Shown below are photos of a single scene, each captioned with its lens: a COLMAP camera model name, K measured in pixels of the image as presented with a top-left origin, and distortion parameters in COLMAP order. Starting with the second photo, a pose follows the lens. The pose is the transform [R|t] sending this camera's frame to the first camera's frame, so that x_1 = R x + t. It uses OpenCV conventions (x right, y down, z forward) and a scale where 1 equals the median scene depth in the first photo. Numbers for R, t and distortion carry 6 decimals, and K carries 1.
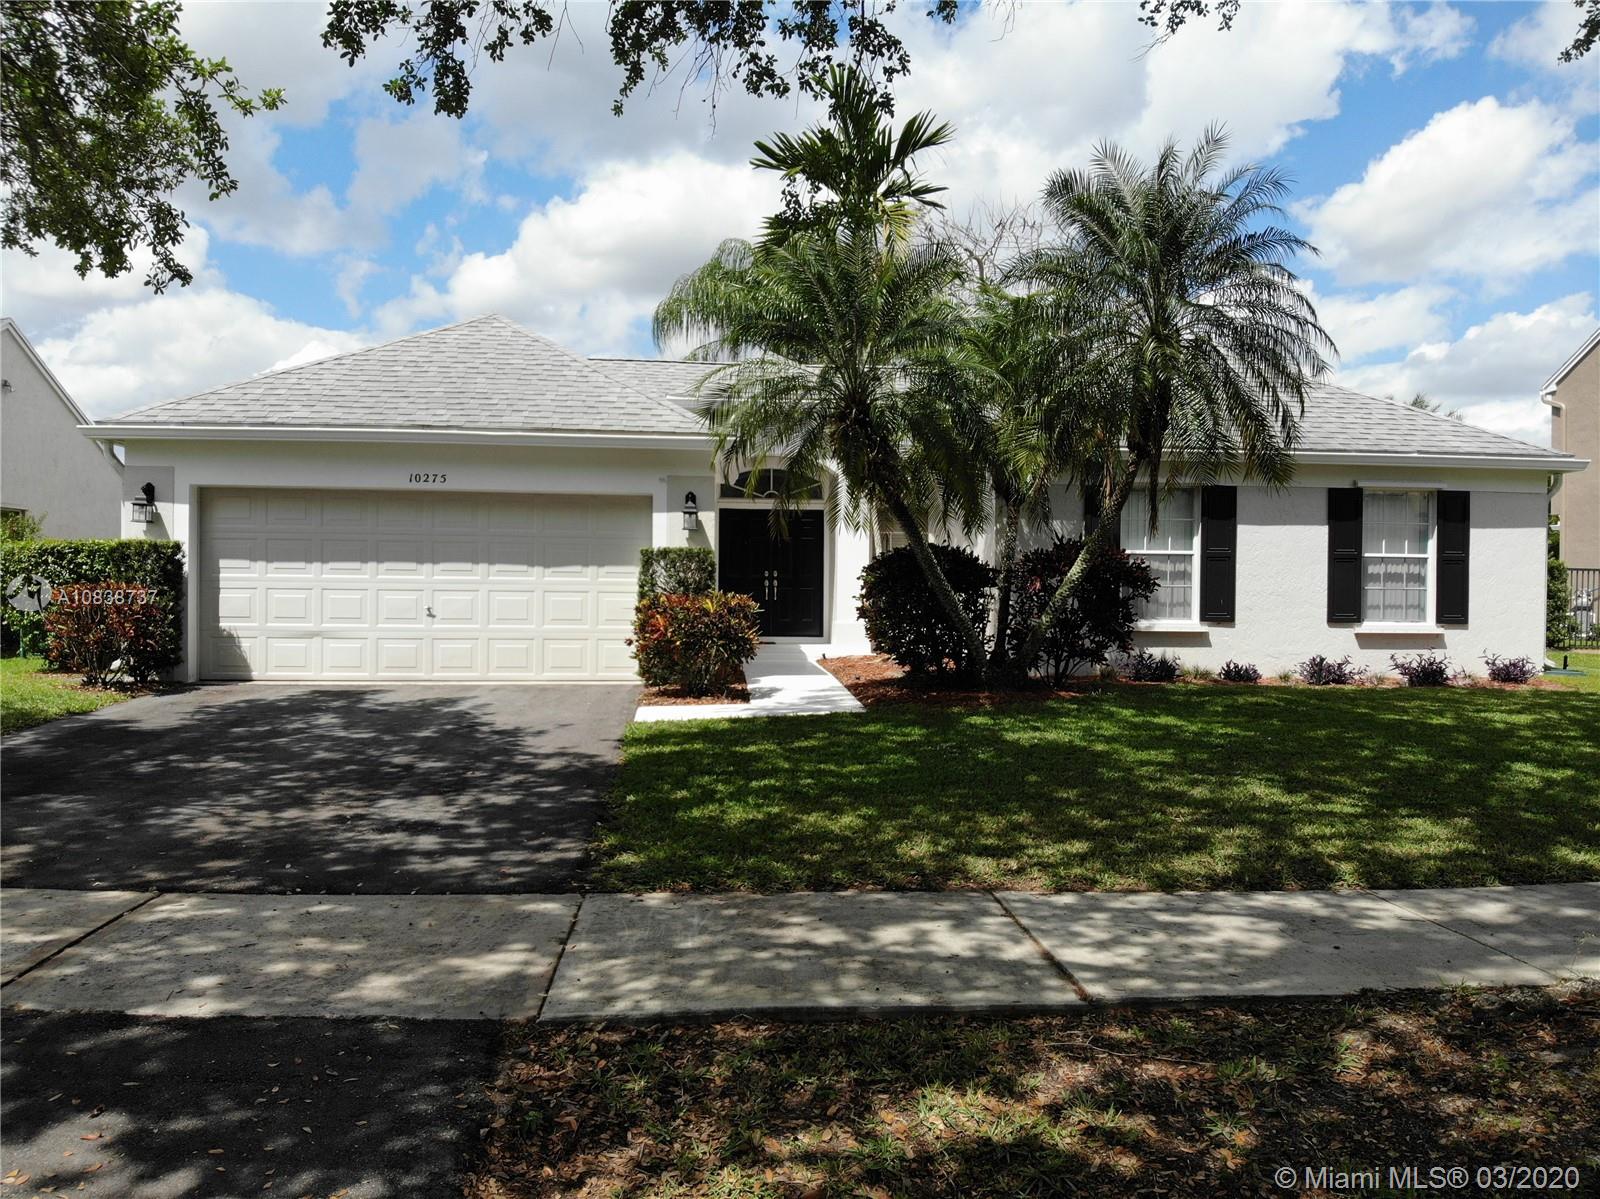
lens RADIAL K [[1150.0, 0, 800.0], [0, 1150.0, 599.5], [0, 0, 1]] dist [0.036704, -0.147810]
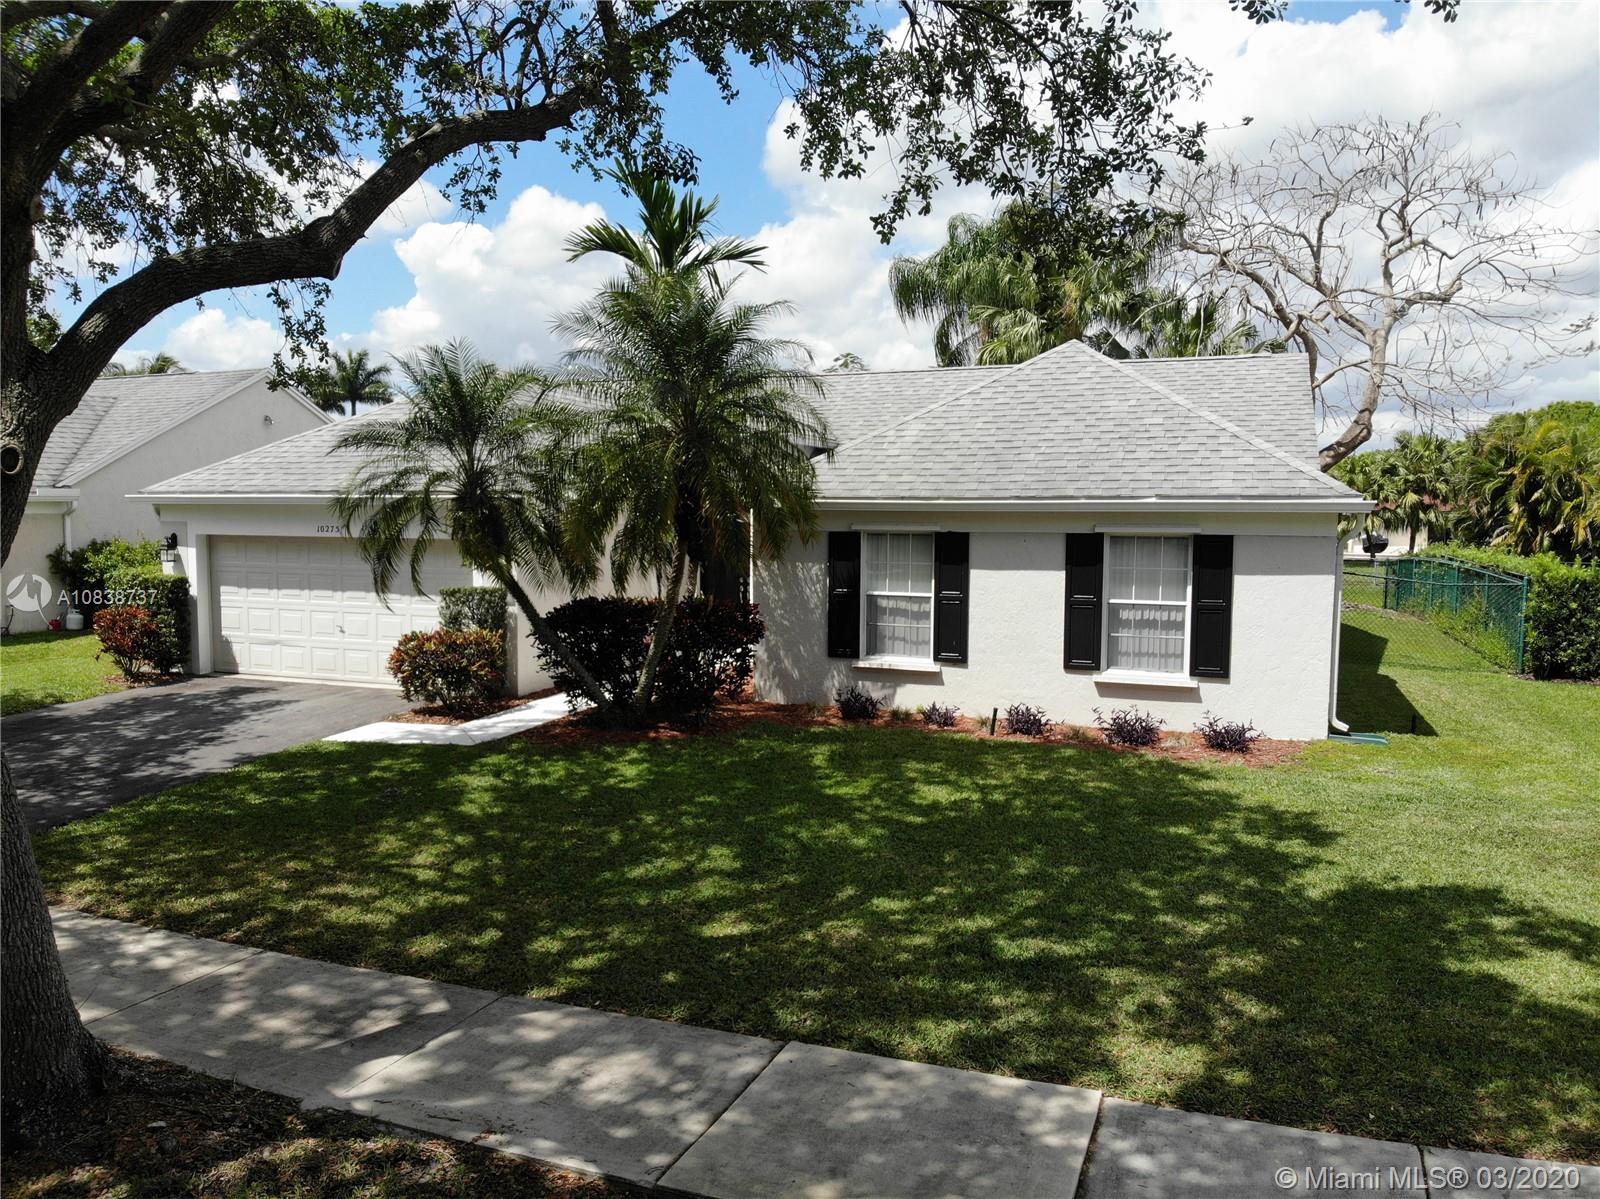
lens RADIAL K [[1162.0, 0, 800.0], [0, 1162.0, 599.5], [0, 0, 1]] dist [0.046581, -0.163034]
pose [[0.913519, 0.029222, -0.405746, 1.260042], [-0.002818, 0.997847, 0.065520, -0.200558], [0.406787, -0.058710, 0.911634, -0.004853]]
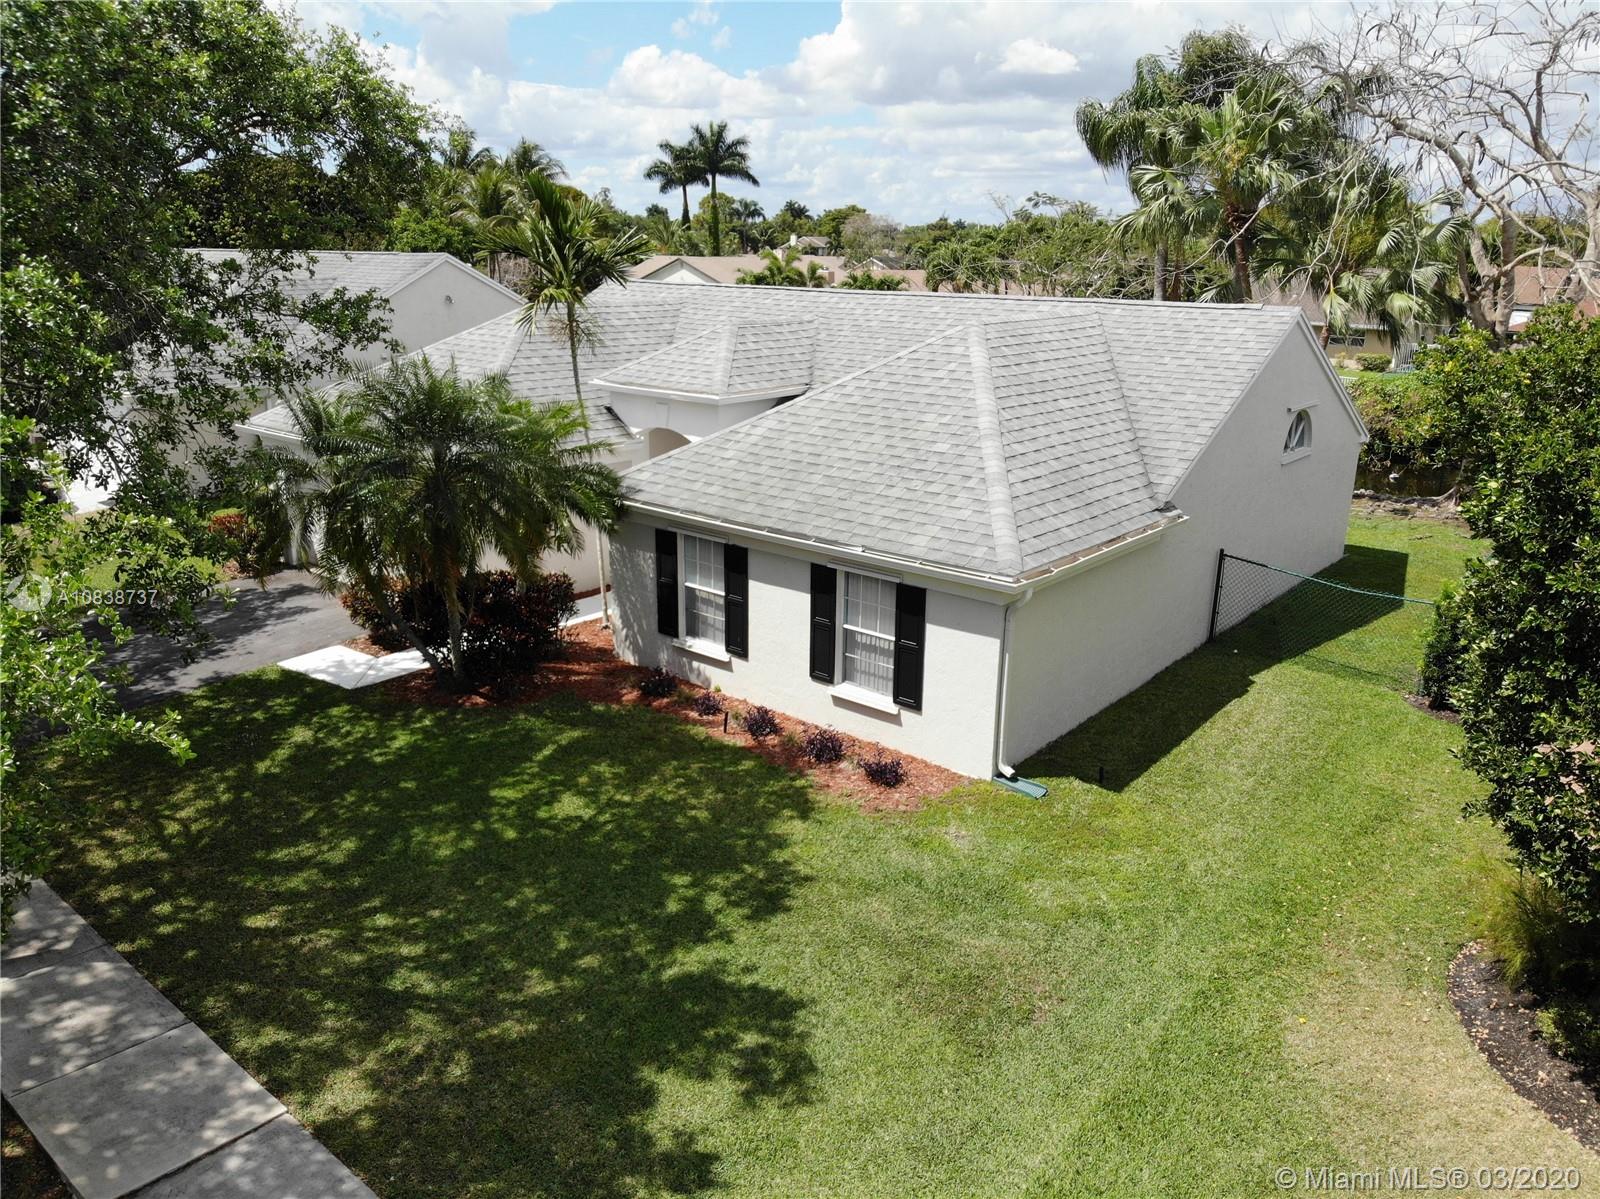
lens RADIAL K [[1150.0, 0, 800.0], [0, 1150.0, 599.5], [0, 0, 1]] dist [0.036704, -0.147810]
pose [[0.731444, 0.199841, -0.651961, 2.248685], [-0.018054, 0.961433, 0.274446, -0.695366], [0.681662, -0.188971, 0.706842, 0.407645]]
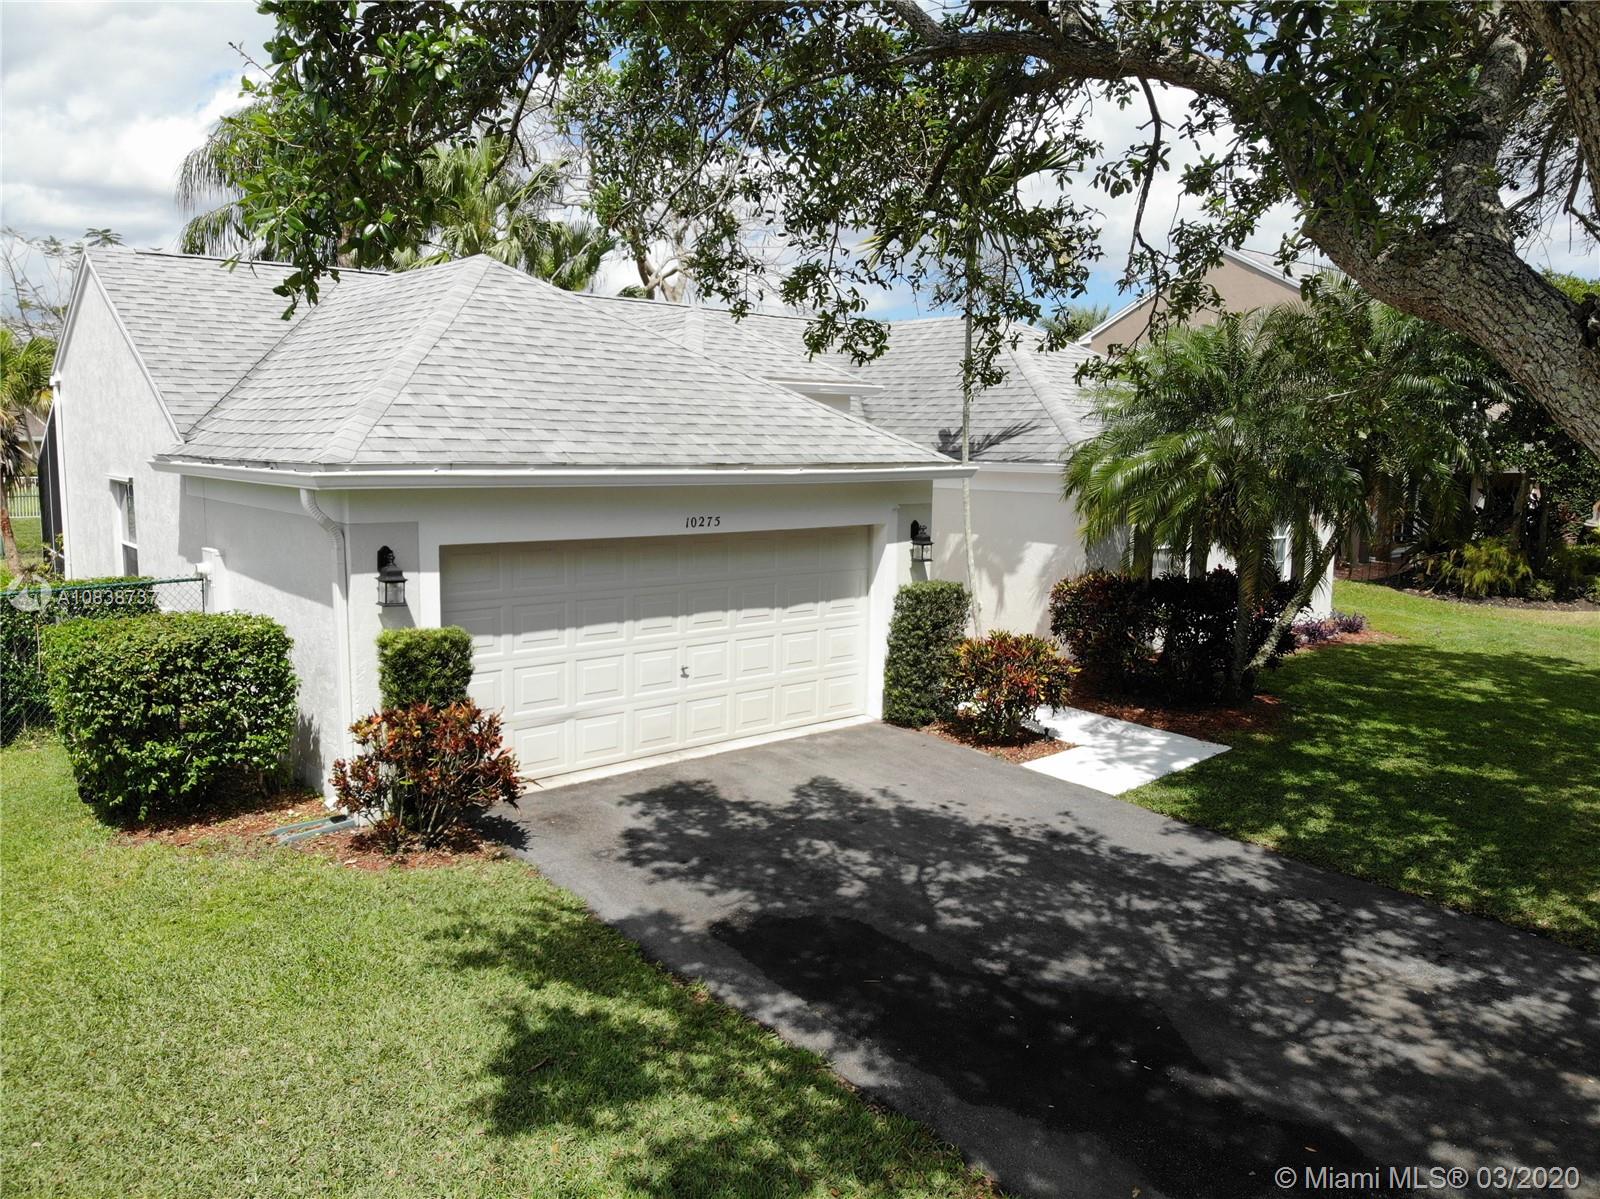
lens RADIAL K [[1149.4, 0, 800.0], [0, 1149.4, 599.5], [0, 0, 1]] dist [0.053124, -0.151939]
pose [[0.807575, -0.076428, 0.584791, -1.349969], [-0.009964, 0.989658, 0.143102, -0.300583], [-0.589680, -0.121393, 0.798462, 0.478061]]
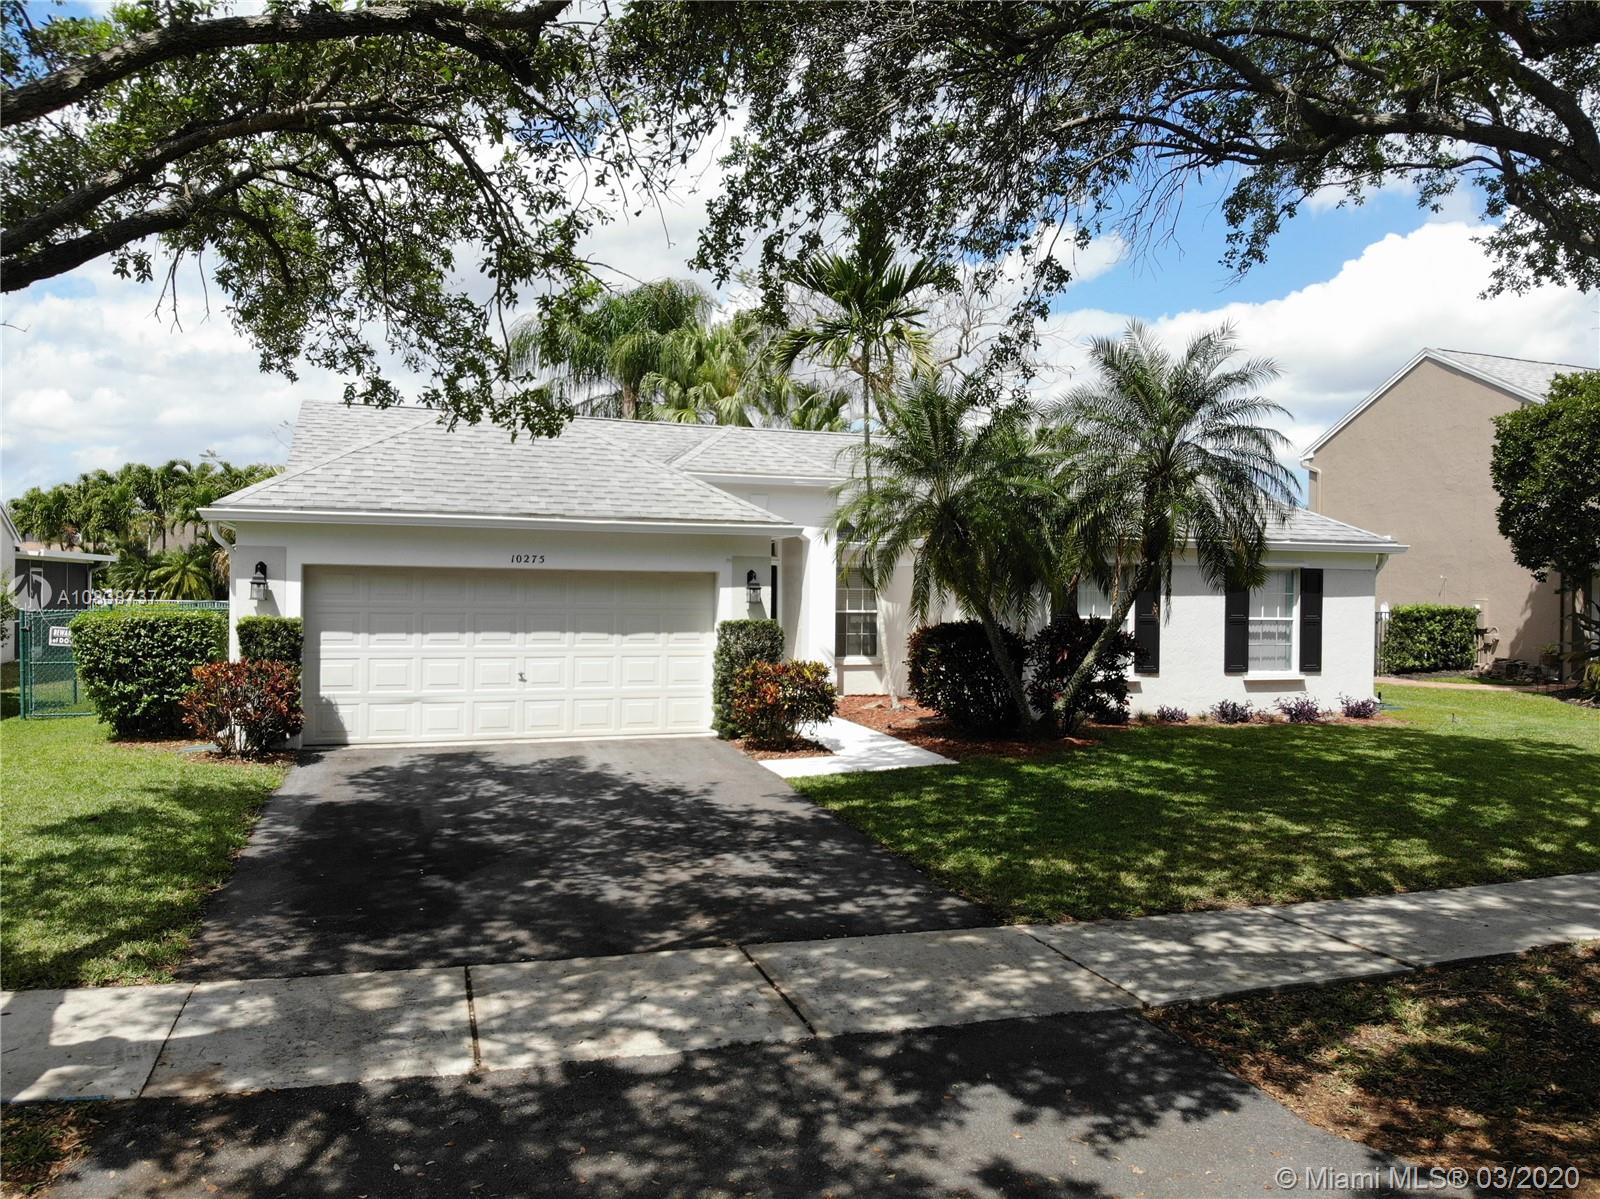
lens RADIAL K [[1149.4, 0, 800.0], [0, 1149.4, 599.5], [0, 0, 1]] dist [0.053124, -0.151939]
pose [[0.974251, 0.000437, 0.225467, -0.556724], [-0.001011, 0.999997, 0.002432, -0.120756], [-0.225465, -0.002597, 0.974248, -0.273161]]
